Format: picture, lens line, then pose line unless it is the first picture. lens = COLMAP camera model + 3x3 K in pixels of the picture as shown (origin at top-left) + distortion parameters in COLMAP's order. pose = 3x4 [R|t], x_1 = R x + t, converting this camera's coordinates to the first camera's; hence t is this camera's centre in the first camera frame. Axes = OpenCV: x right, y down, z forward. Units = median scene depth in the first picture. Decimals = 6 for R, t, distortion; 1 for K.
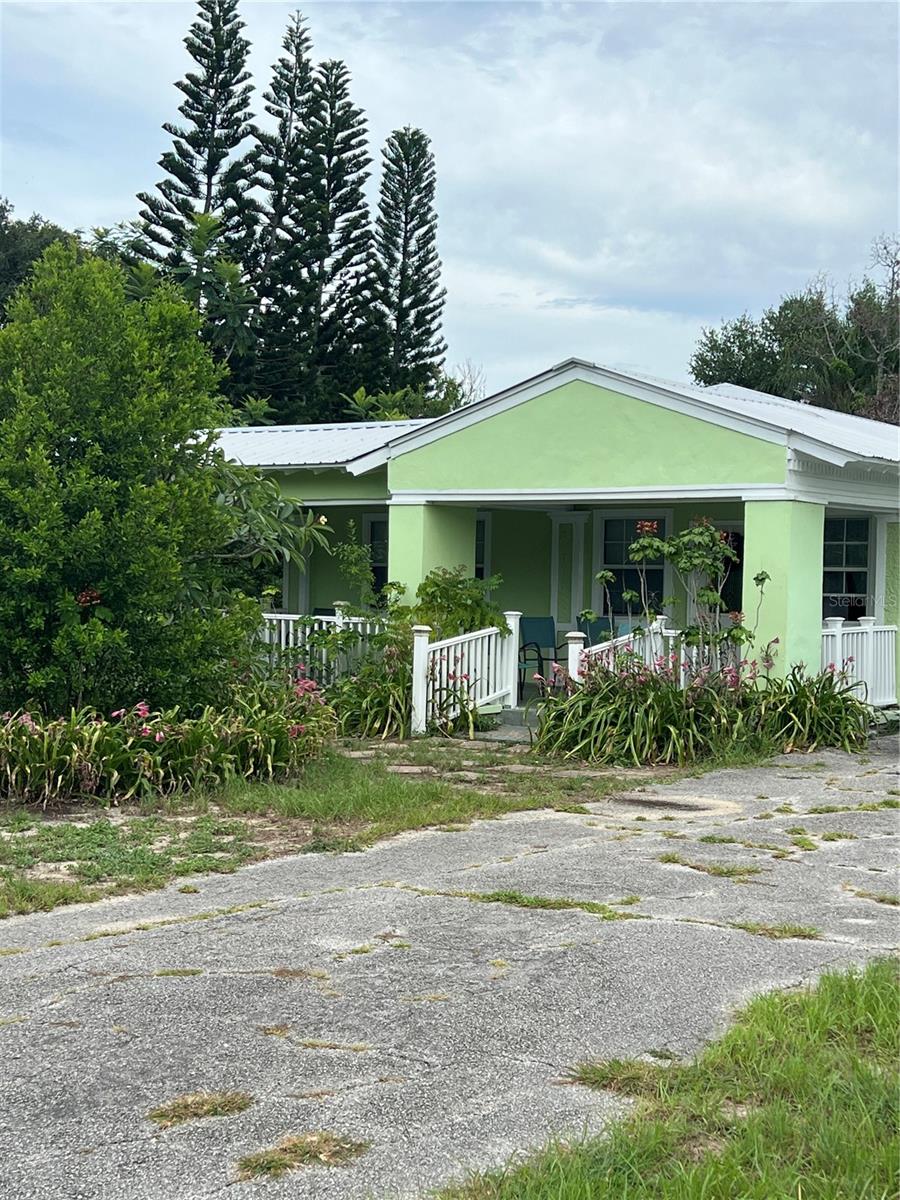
lens RADIAL K [[1713.6, 0, 449.9], [0, 1713.6, 603.1], [0, 0, 1]] dist [0.037452, 0.000000]
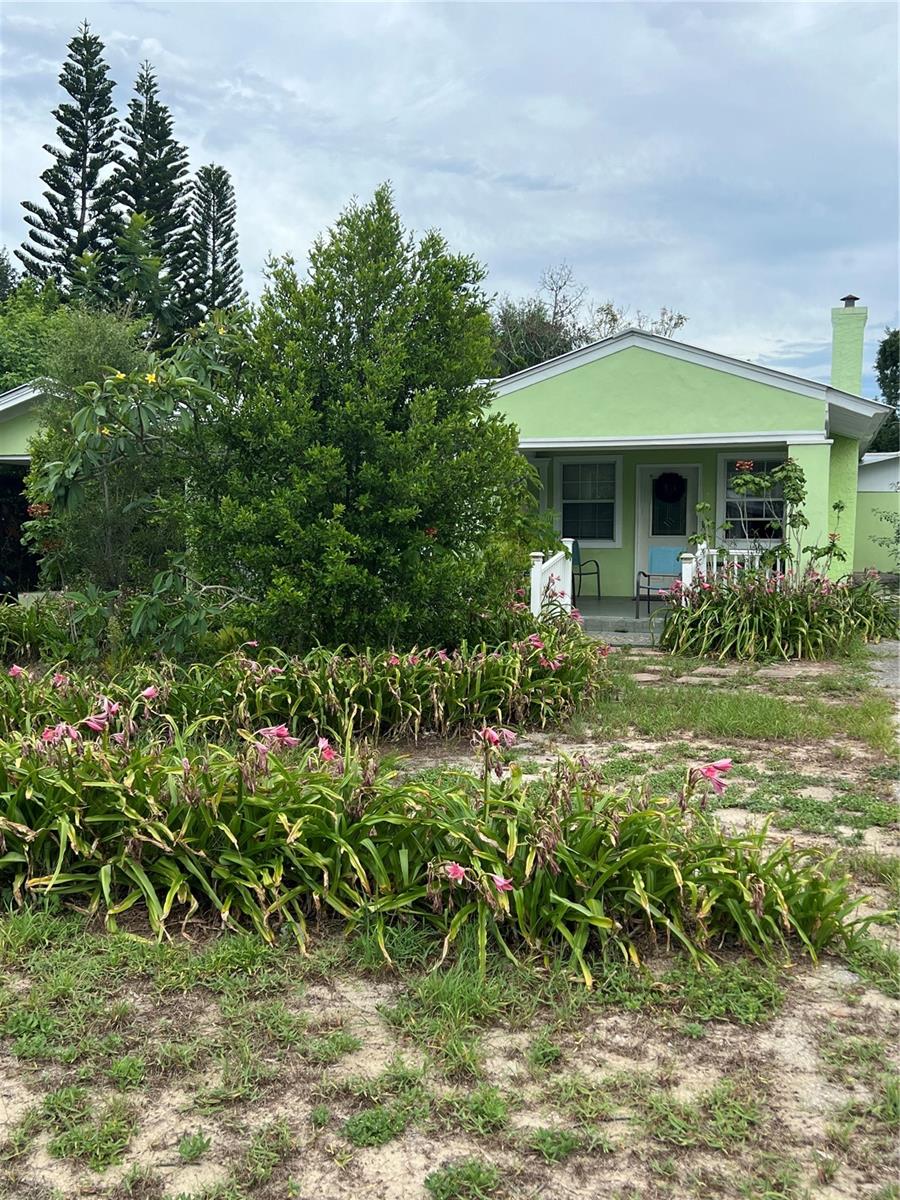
lens RADIAL K [[1165.4, 0, 449.6], [0, 1165.4, 596.0], [0, 0, 1]] dist [0.019797, 0.000000]
pose [[0.960573, -0.044932, 0.274372, -0.131456], [0.028244, 0.997520, 0.064475, -0.004591], [-0.276588, -0.054183, 0.959460, 0.103418]]
